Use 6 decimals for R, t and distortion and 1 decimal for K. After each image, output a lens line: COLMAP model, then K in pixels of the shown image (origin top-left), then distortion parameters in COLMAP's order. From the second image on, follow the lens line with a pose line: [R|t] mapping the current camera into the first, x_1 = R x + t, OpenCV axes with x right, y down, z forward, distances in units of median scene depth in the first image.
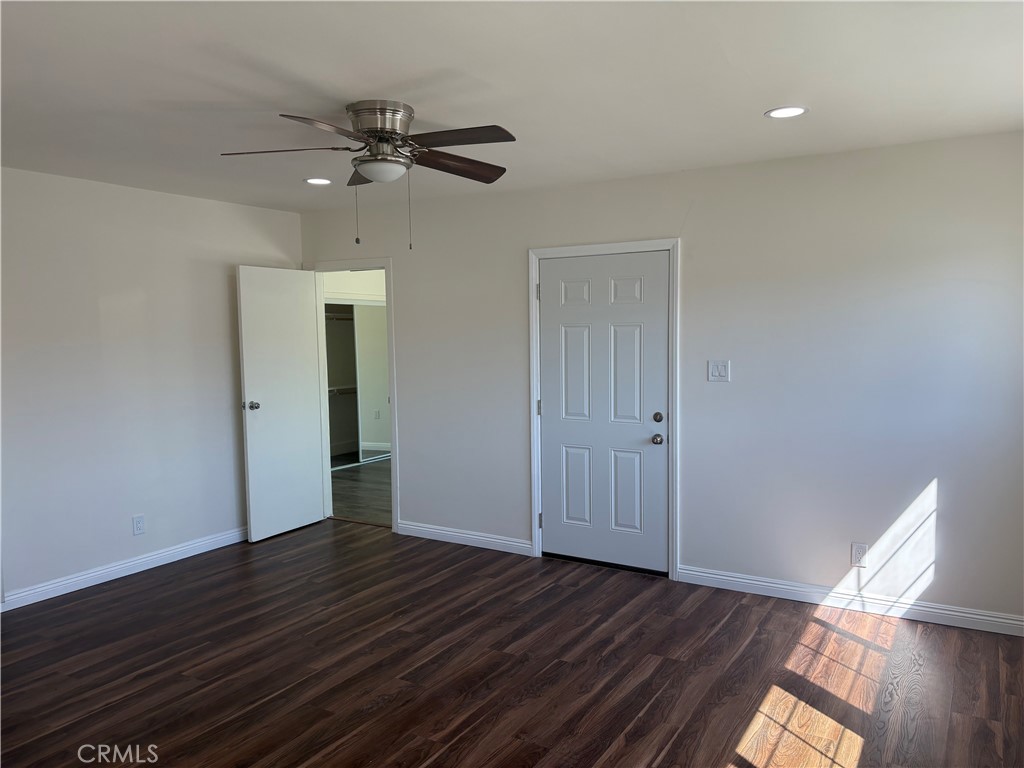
lens RADIAL K [[777.4, 0, 512.0], [0, 777.4, 384.0], [0, 0, 1]] dist [0.044575, -0.046270]
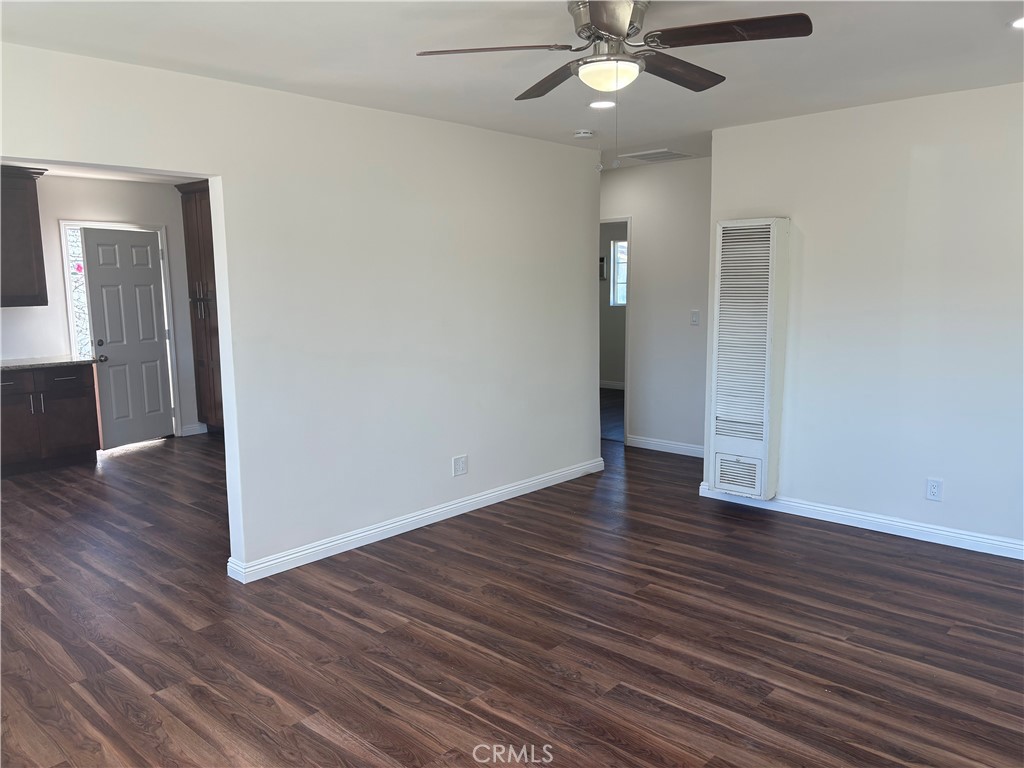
lens RADIAL K [[777.4, 0, 512.0], [0, 777.4, 384.0], [0, 0, 1]] dist [0.044575, -0.046270]
pose [[-0.198088, 0.150386, -0.968579, 0.599430], [-0.055856, 0.984822, 0.164331, -0.072840], [0.978591, 0.086653, -0.186681, 0.927429]]
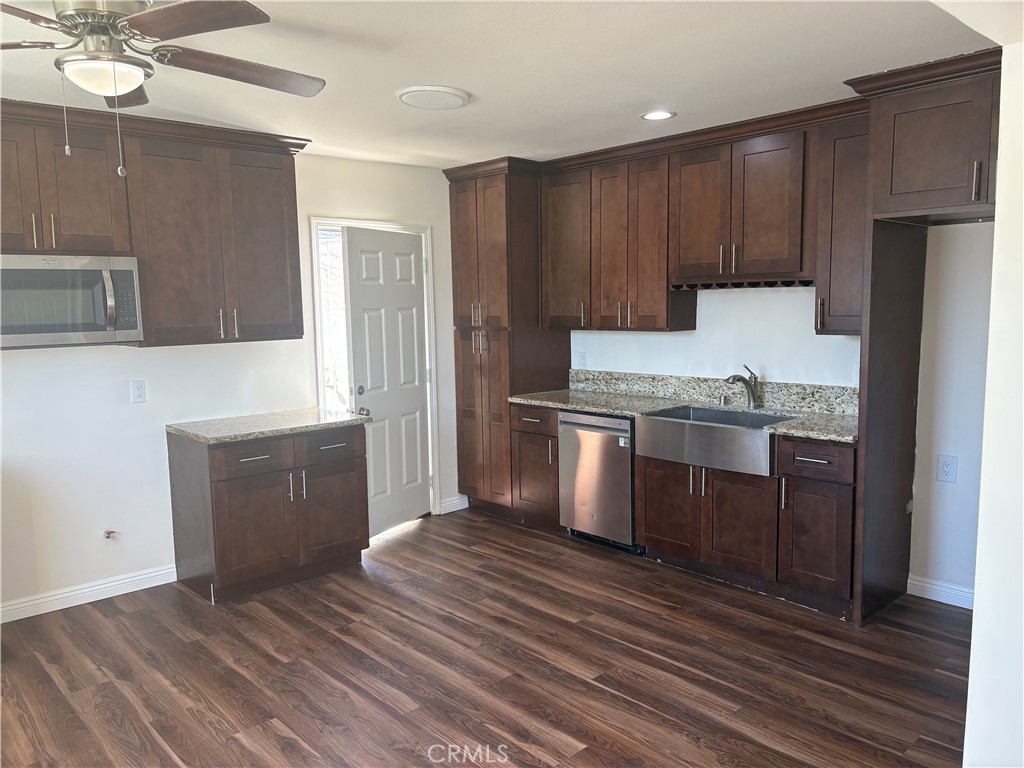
lens RADIAL K [[777.4, 0, 512.0], [0, 777.4, 384.0], [0, 0, 1]] dist [0.044575, -0.046270]
pose [[-0.280915, 0.126807, -0.951318, 0.528159], [-0.046556, 0.988265, 0.145479, -0.064666], [0.958603, 0.085157, -0.271715, 0.816123]]
